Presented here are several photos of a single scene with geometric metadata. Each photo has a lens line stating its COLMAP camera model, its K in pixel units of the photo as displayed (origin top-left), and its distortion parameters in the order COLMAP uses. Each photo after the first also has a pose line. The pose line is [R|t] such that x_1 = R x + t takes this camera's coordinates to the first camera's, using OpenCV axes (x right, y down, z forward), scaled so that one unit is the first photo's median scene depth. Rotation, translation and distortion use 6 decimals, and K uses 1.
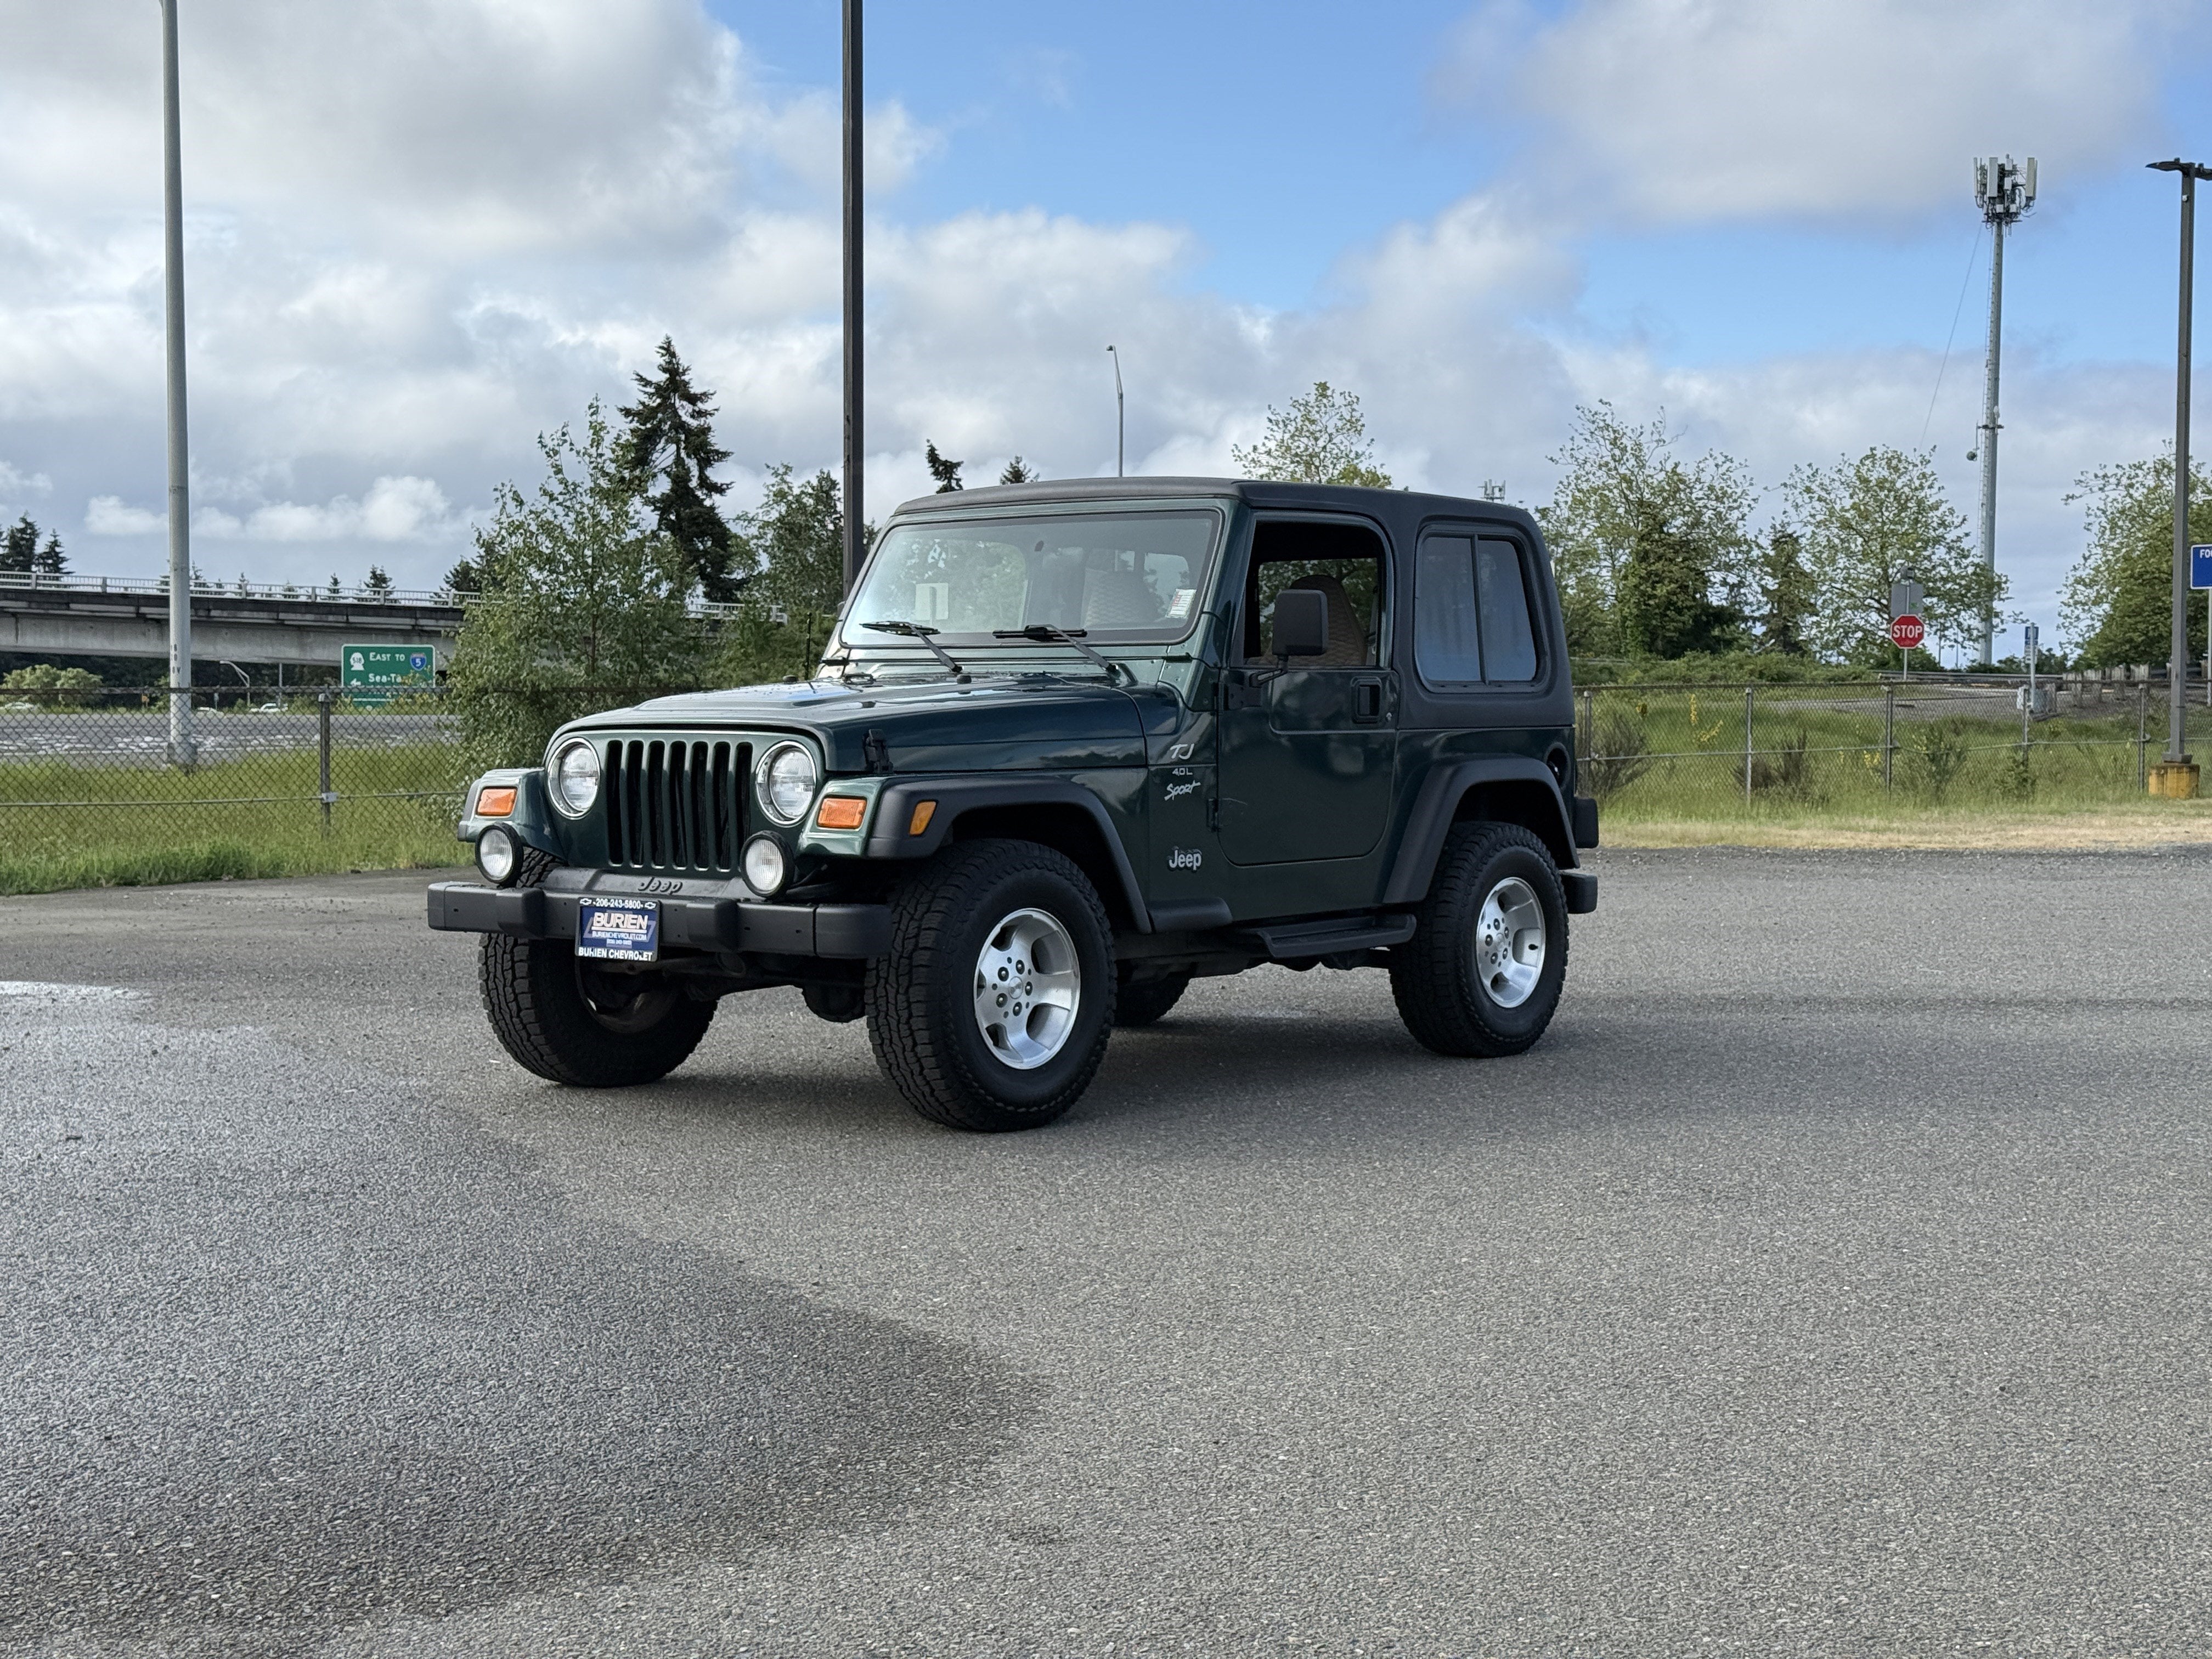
lens RADIAL K [[3763.8, 0, 1189.0], [0, 3763.8, 827.9], [0, 0, 1]] dist [0.230665, -0.016591]
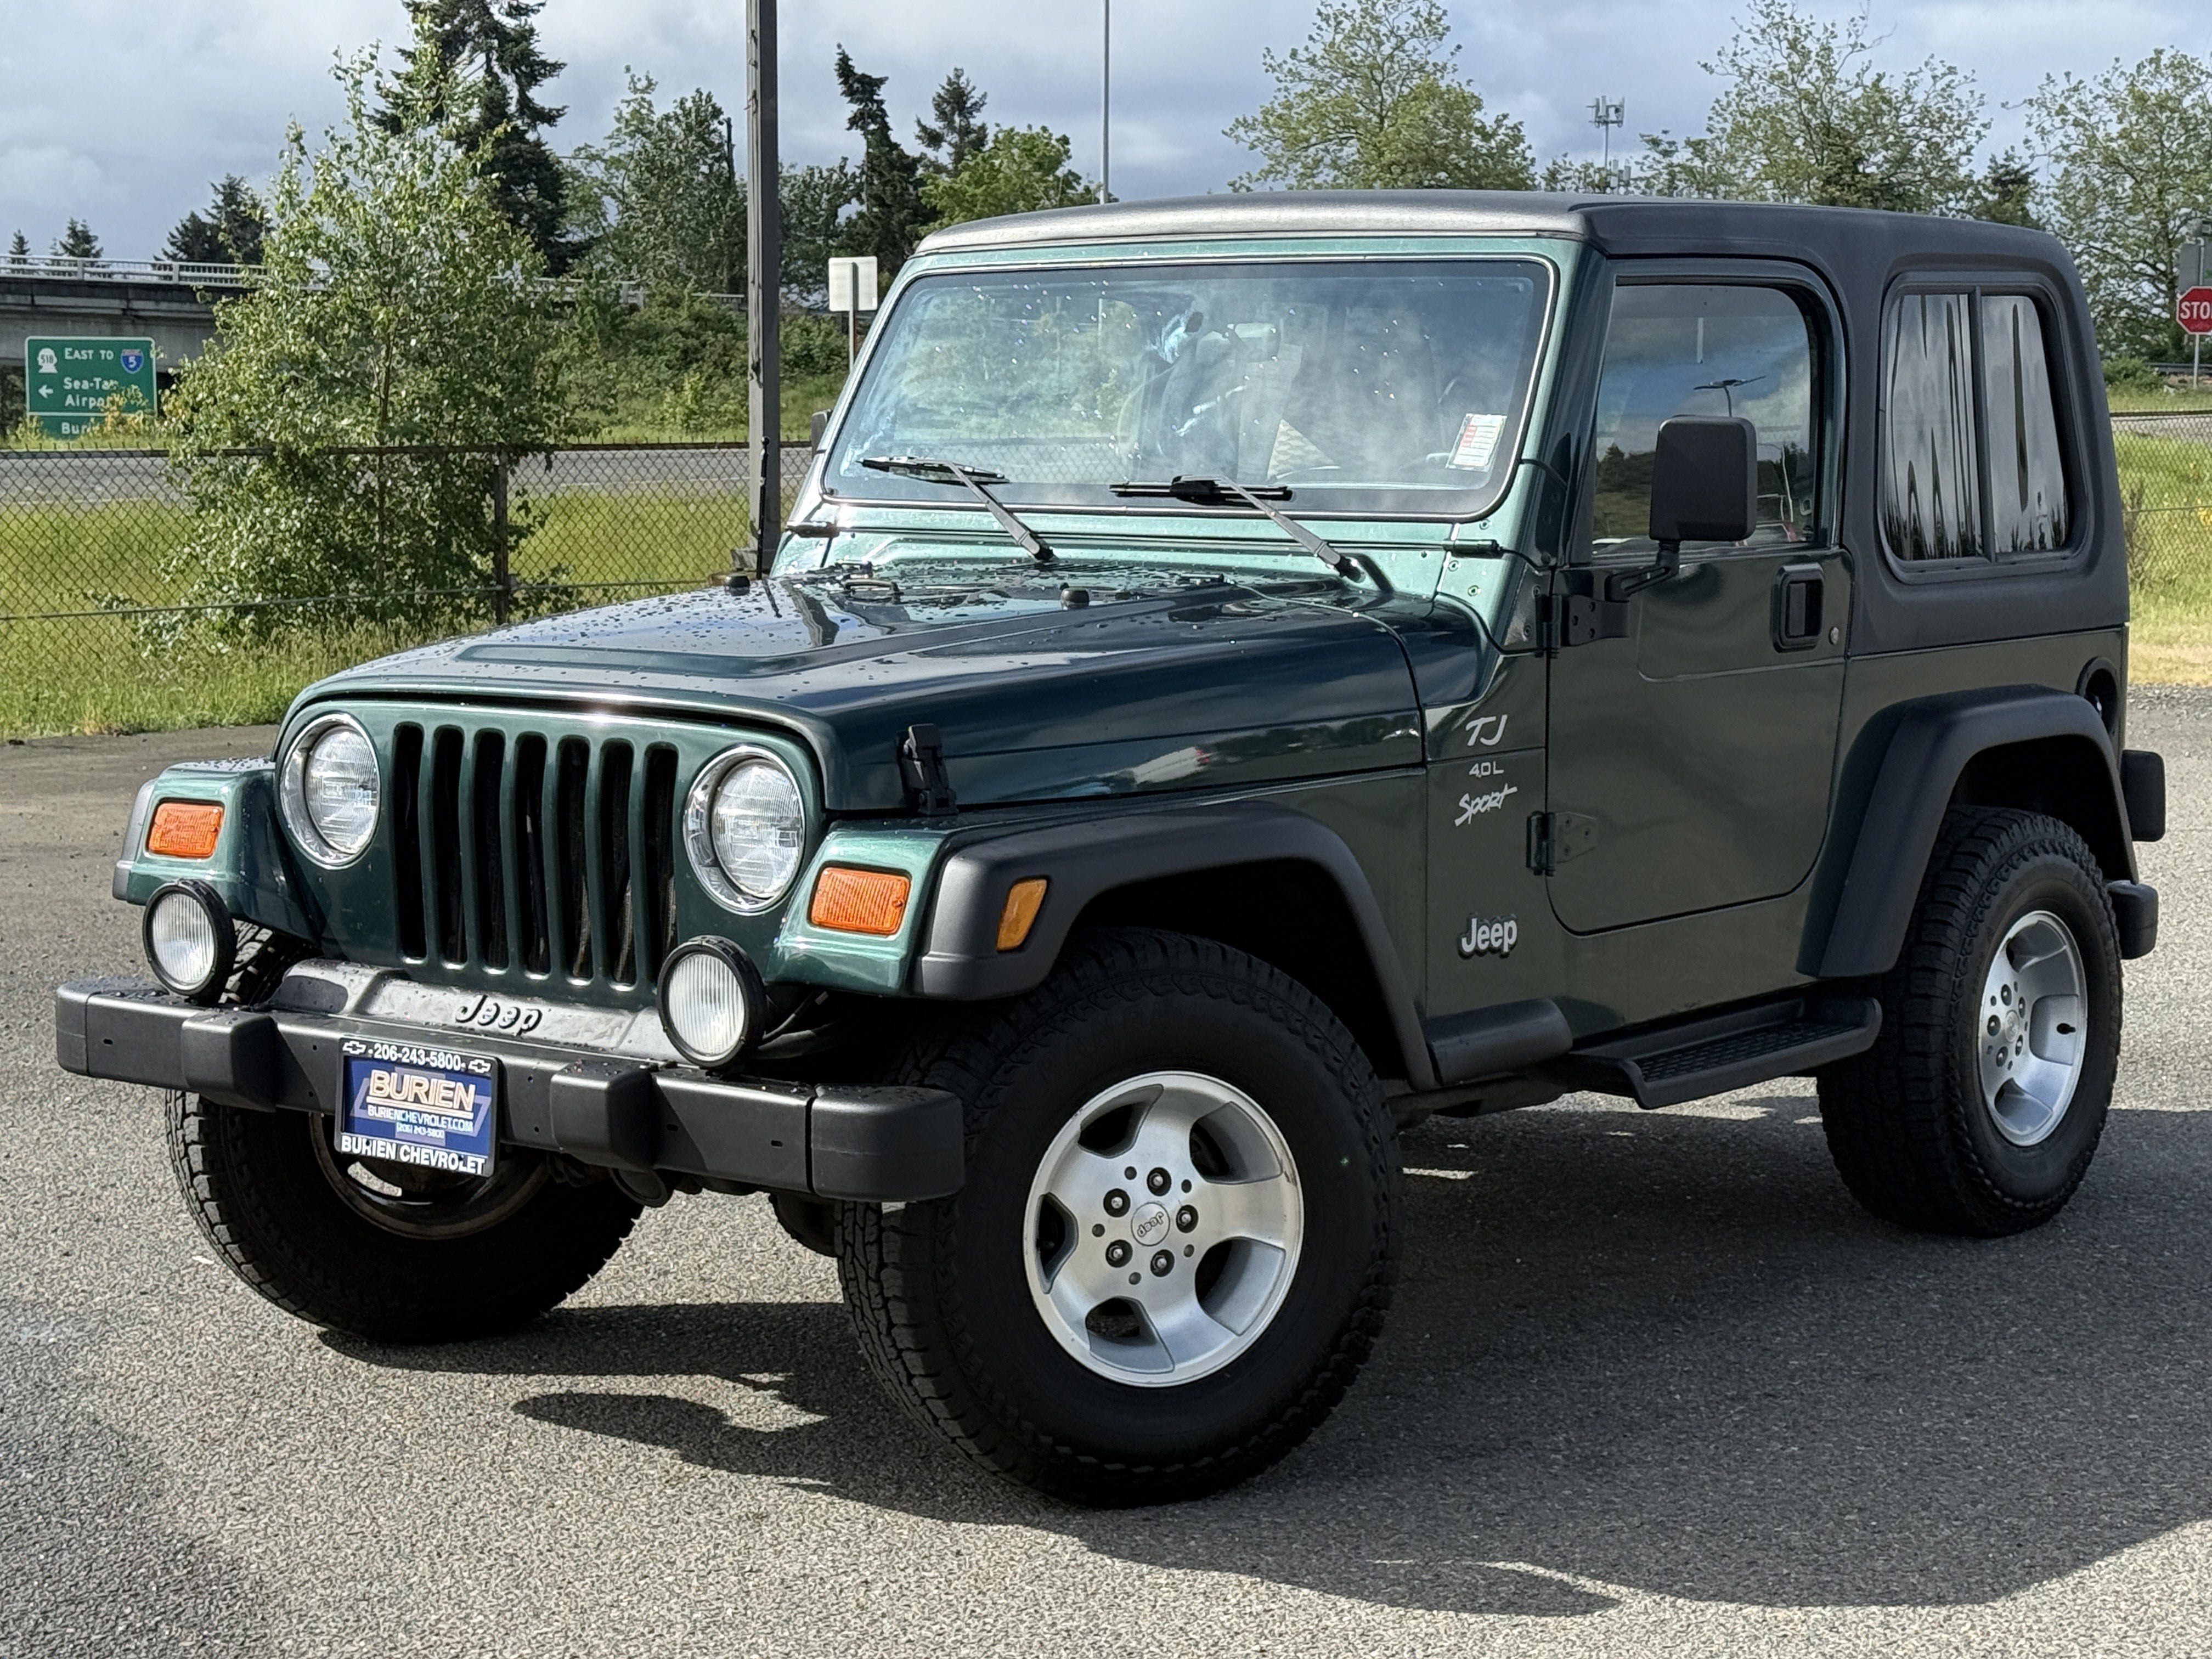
lens RADIAL K [[4560.6, 0, 1106.0], [0, 4560.6, 829.5], [0, 0, 1]] dist [0.153826, 0.081066]
pose [[0.999999, -0.001539, 0.000023, -0.049579], [0.001533, 0.997341, 0.072865, -0.047921], [-0.000135, -0.072865, 0.997342, 0.330695]]
